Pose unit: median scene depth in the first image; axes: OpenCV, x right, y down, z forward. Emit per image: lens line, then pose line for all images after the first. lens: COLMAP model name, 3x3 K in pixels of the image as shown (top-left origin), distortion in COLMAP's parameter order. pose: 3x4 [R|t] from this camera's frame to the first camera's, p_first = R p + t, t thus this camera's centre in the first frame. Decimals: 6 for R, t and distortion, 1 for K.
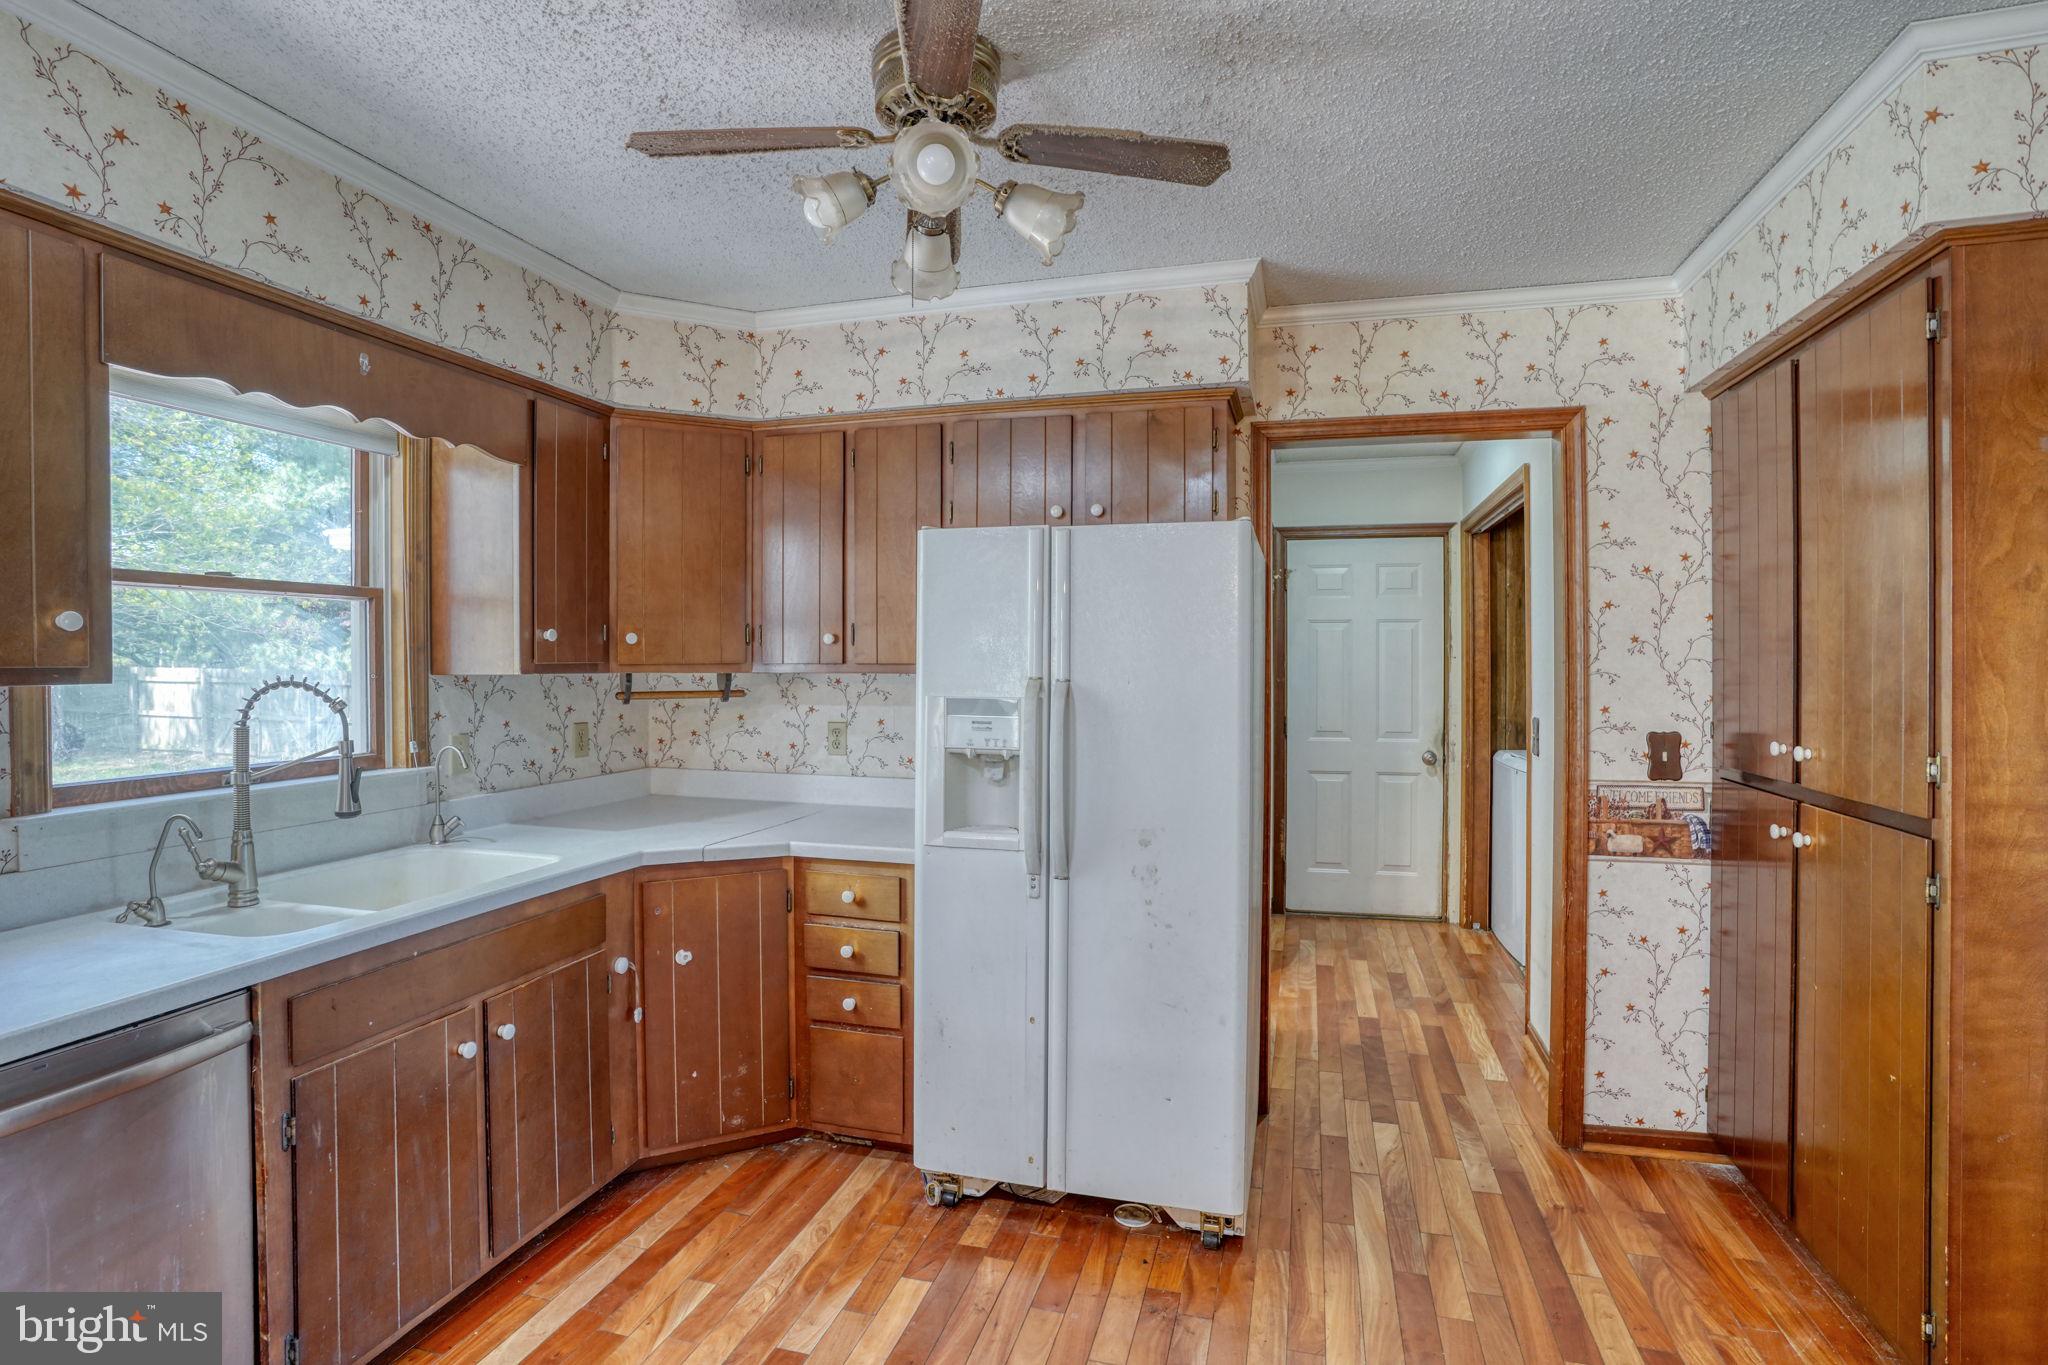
lens RADIAL K [[1026.7, 0, 994.8], [0, 1026.7, 665.0], [0, 0, 1]] dist [-0.092157, 0.050595]
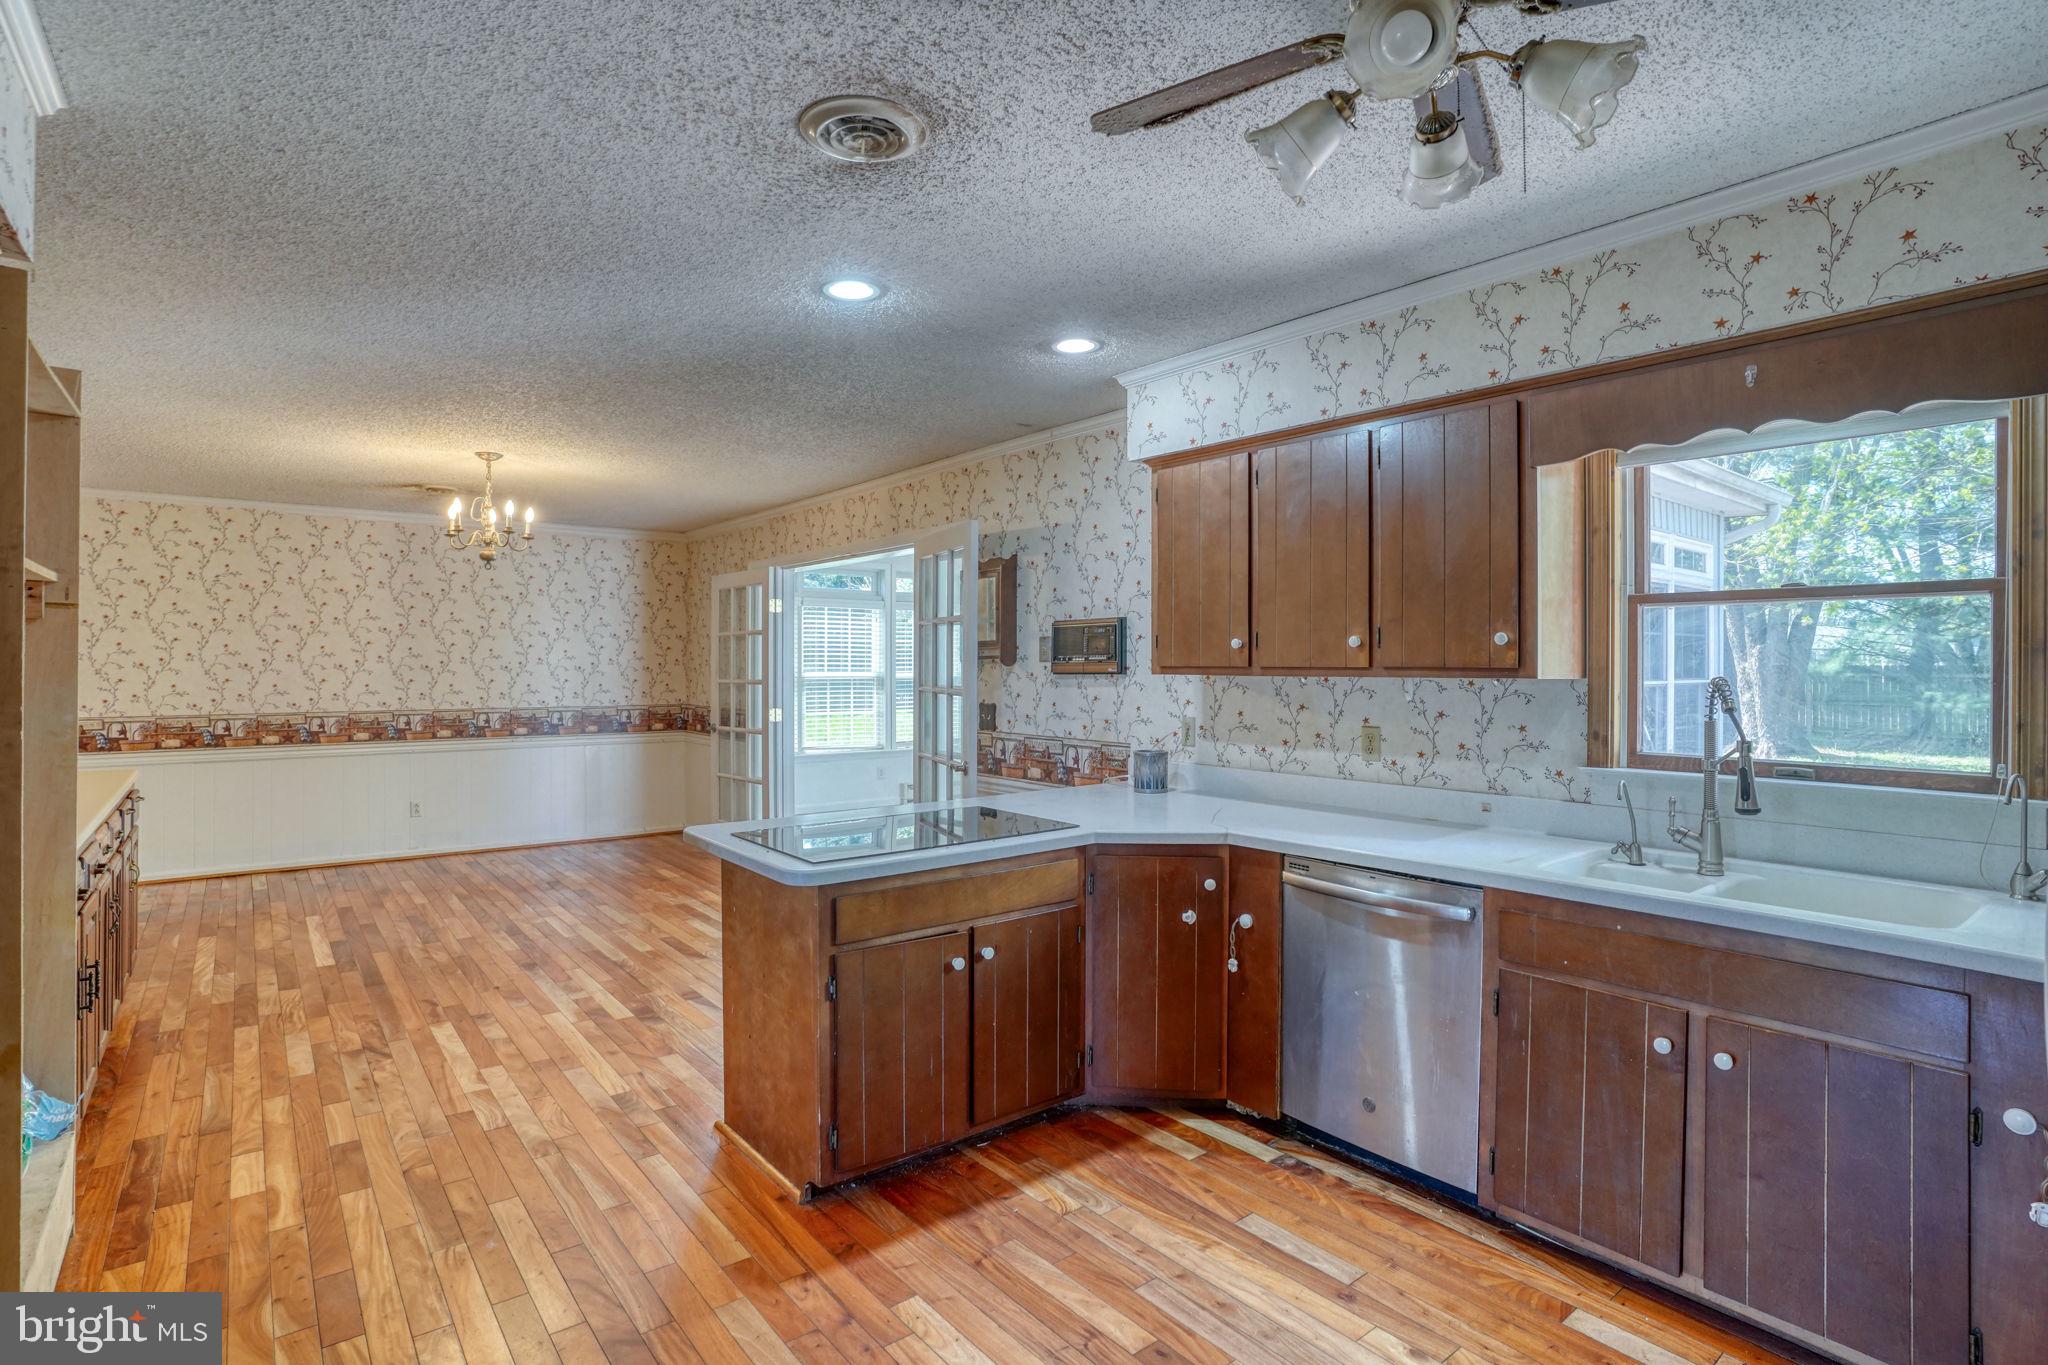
lens RADIAL K [[1022.4, 0, 1004.2], [0, 1022.4, 650.7], [0, 0, 1]] dist [-0.101615, 0.050184]
pose [[-0.588239, -0.006765, -0.808659, 0.485992], [-0.004065, 0.999977, -0.005408, -0.007489], [0.808677, 0.000106, -0.588253, 0.745203]]
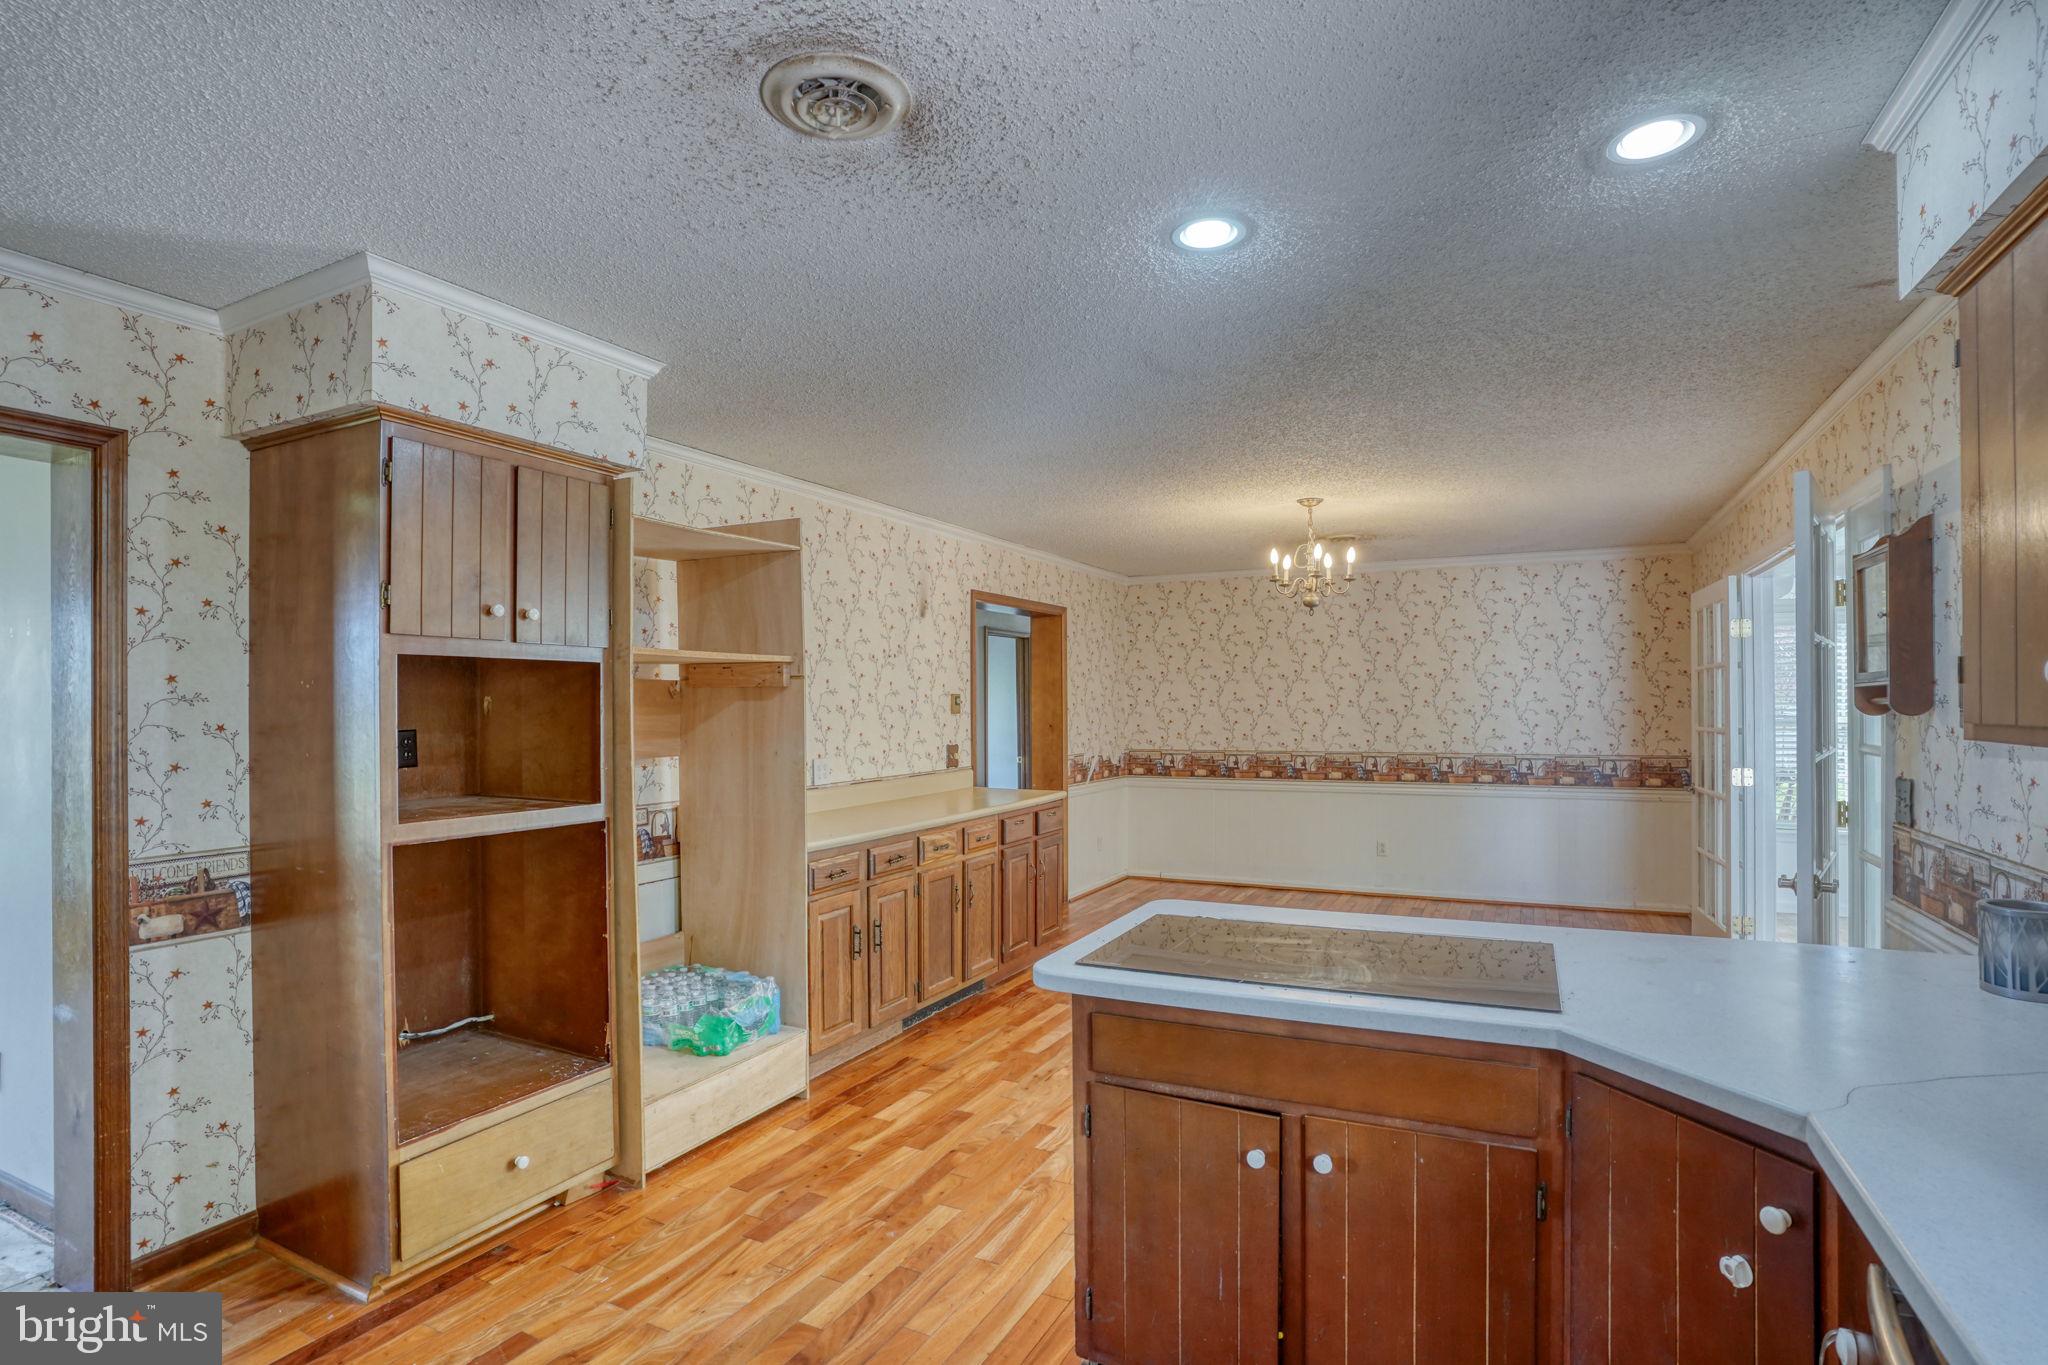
lens RADIAL K [[1008.2, 0, 1021.4], [0, 1008.2, 684.4], [0, 0, 1]] dist [-0.080687, 0.037876]
pose [[-0.979634, 0.013221, 0.200358, -0.266731], [0.010651, 0.999847, -0.013899, -0.016262], [-0.200511, -0.011482, -0.979624, 0.808018]]
